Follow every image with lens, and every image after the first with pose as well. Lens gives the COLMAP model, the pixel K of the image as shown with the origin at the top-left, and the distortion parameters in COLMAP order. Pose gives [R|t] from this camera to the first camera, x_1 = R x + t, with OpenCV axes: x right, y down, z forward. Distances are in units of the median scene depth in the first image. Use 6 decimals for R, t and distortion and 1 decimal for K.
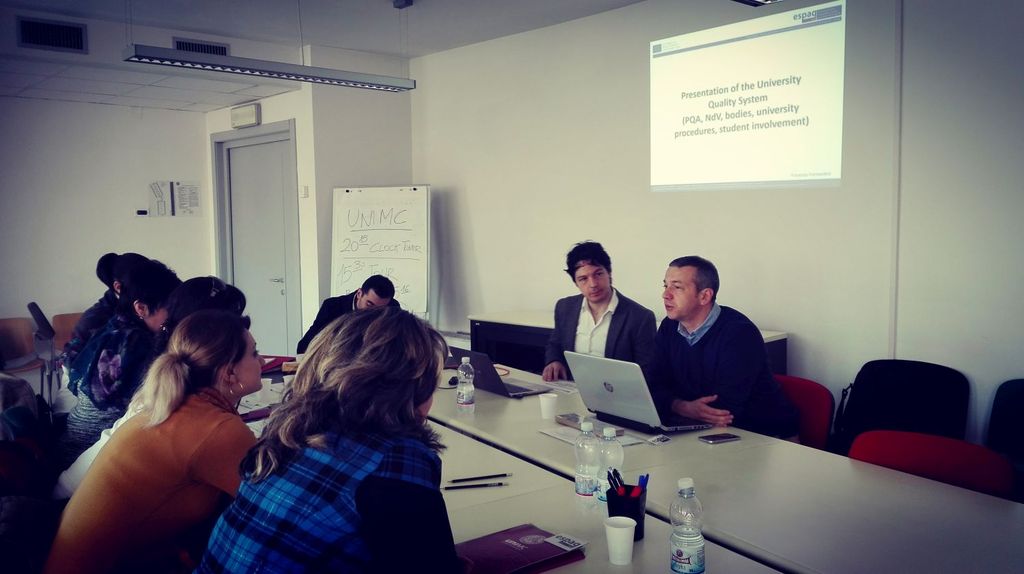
lens RADIAL K [[821.6, 0, 509.5], [0, 821.6, 293.9], [0, 0, 1]] dist [0.115272, -0.225511]
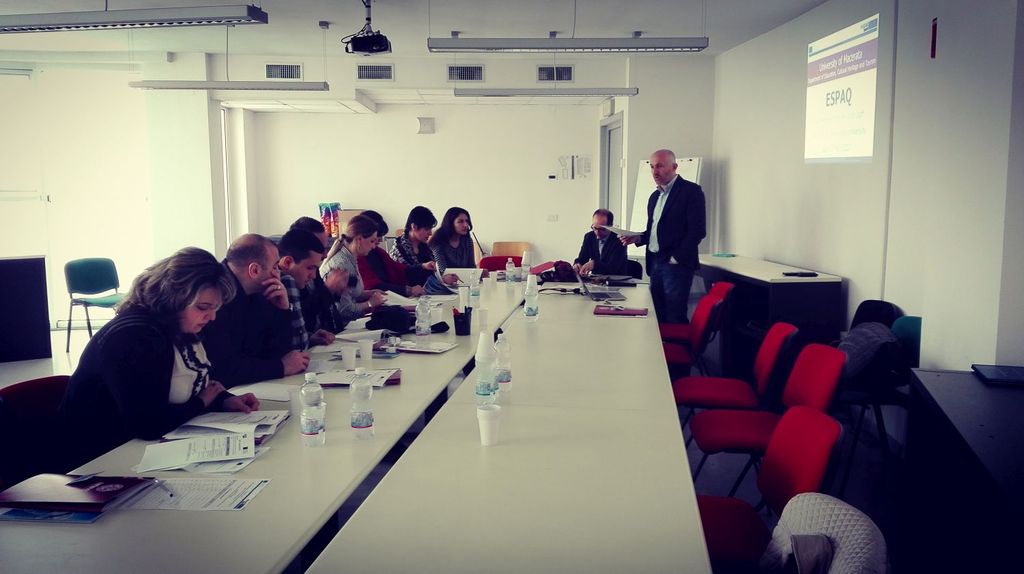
lens RADIAL K [[826.6, 0, 506.5], [0, 826.6, 294.3], [0, 0, 1]] dist [0.091963, -0.194215]
pose [[0.759657, 0.089572, -0.644126, 0.597995], [-0.050125, 0.995587, 0.079331, -0.002745], [0.648390, -0.027978, 0.760794, -0.242489]]
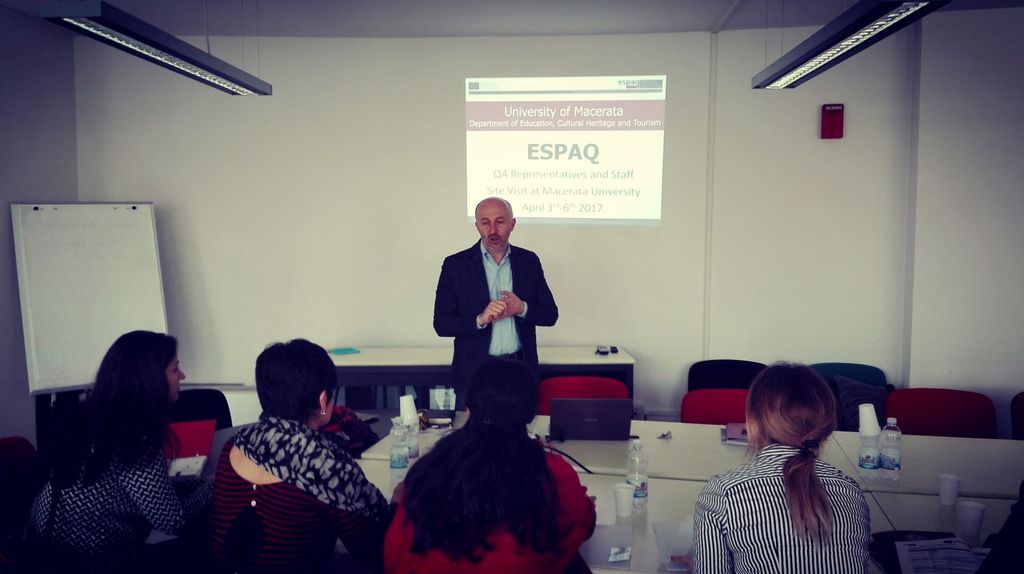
lens RADIAL K [[821.6, 0, 509.5], [0, 821.6, 293.9], [0, 0, 1]] dist [0.115272, -0.225511]
pose [[0.711962, -0.049980, 0.700437, -0.466808], [0.052062, 0.998476, 0.018328, -0.046230], [-0.700285, 0.023417, 0.713479, 0.209222]]
